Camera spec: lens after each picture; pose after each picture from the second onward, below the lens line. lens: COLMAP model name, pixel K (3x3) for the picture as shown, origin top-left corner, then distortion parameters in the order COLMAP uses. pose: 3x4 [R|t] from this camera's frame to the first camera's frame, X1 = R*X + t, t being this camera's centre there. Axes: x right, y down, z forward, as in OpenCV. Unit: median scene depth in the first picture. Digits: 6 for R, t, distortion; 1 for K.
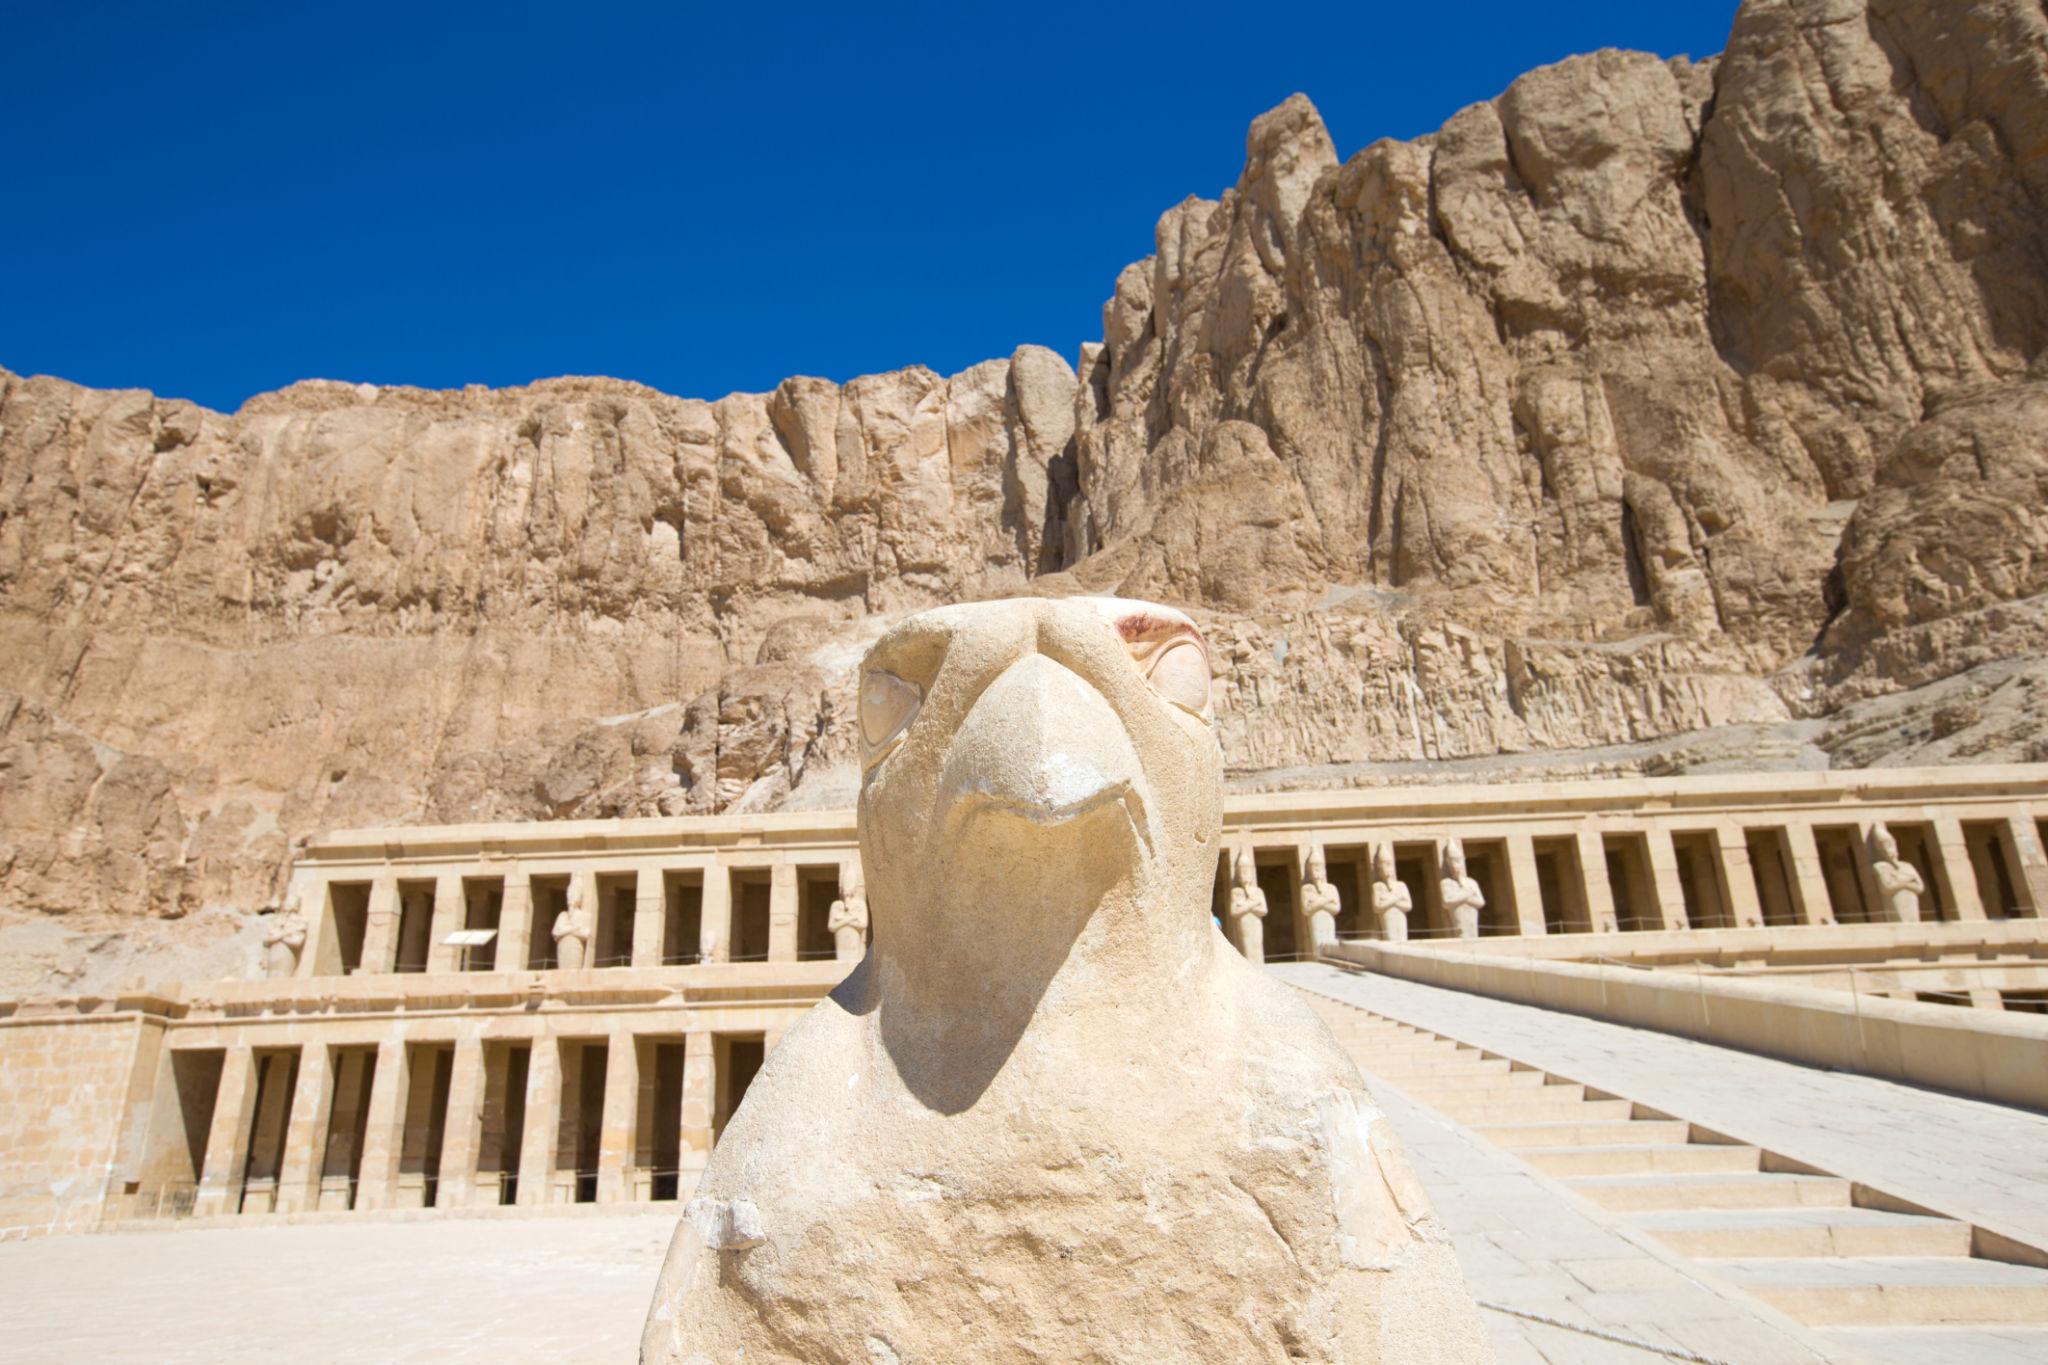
lens RADIAL K [[1399.1, 0, 1018.6], [0, 1399.1, 677.2], [0, 0, 1]] dist [-0.011759, 0.035755]
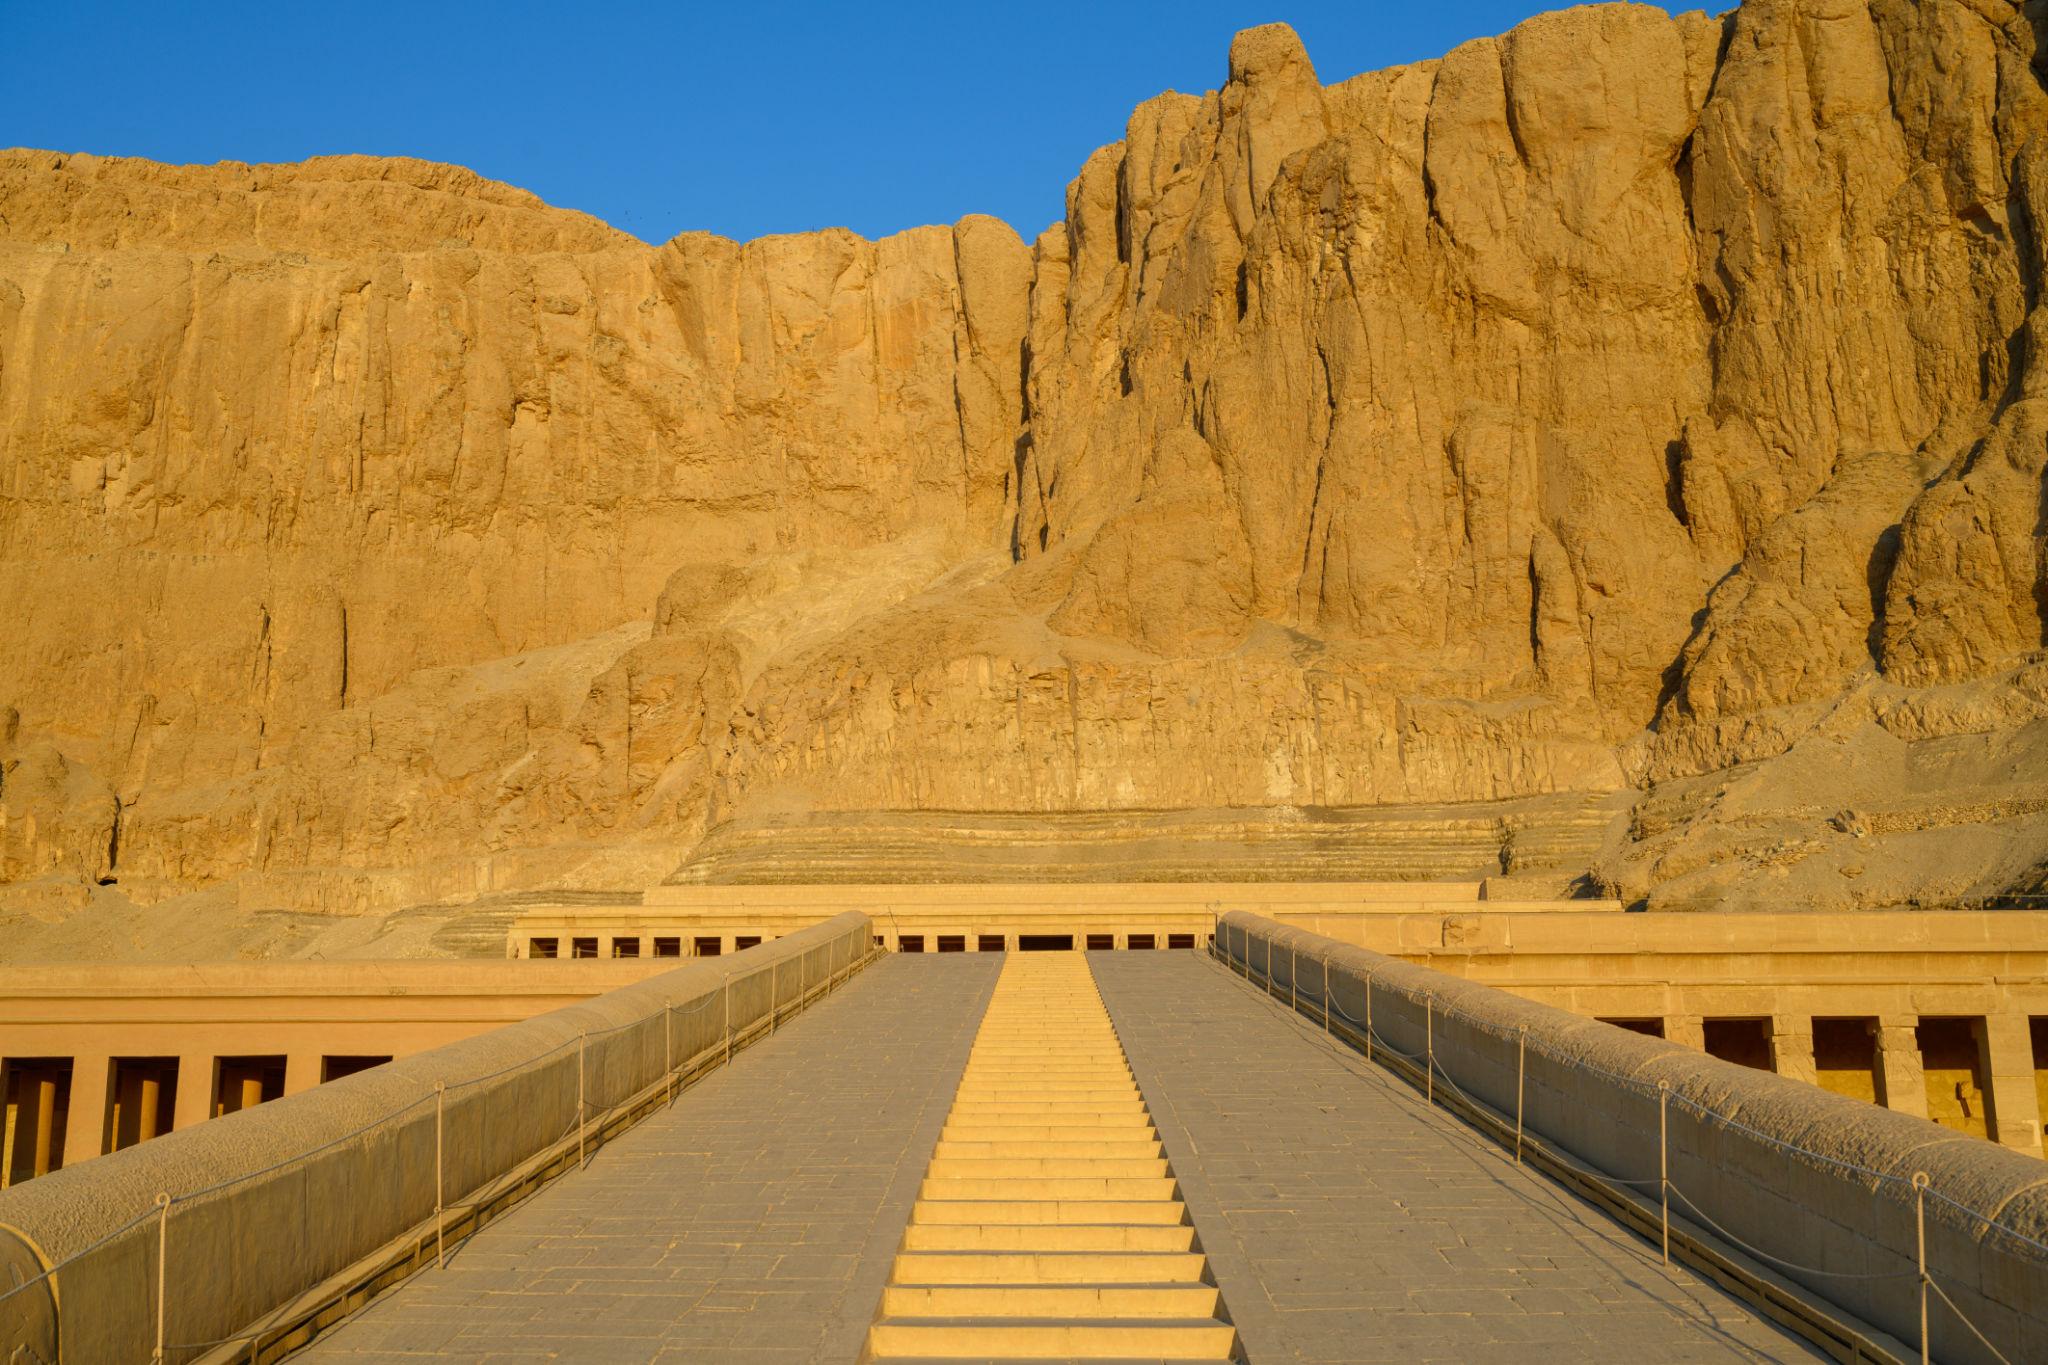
lens RADIAL K [[2438.8, 0, 1037.0], [0, 2438.8, 674.8], [0, 0, 1]] dist [0.030405, 0.000000]
pose [[0.998611, 0.033821, 0.040393, -0.008463], [-0.037824, 0.993978, 0.102841, -0.166778], [-0.036672, -0.104226, 0.993877, -0.646091]]
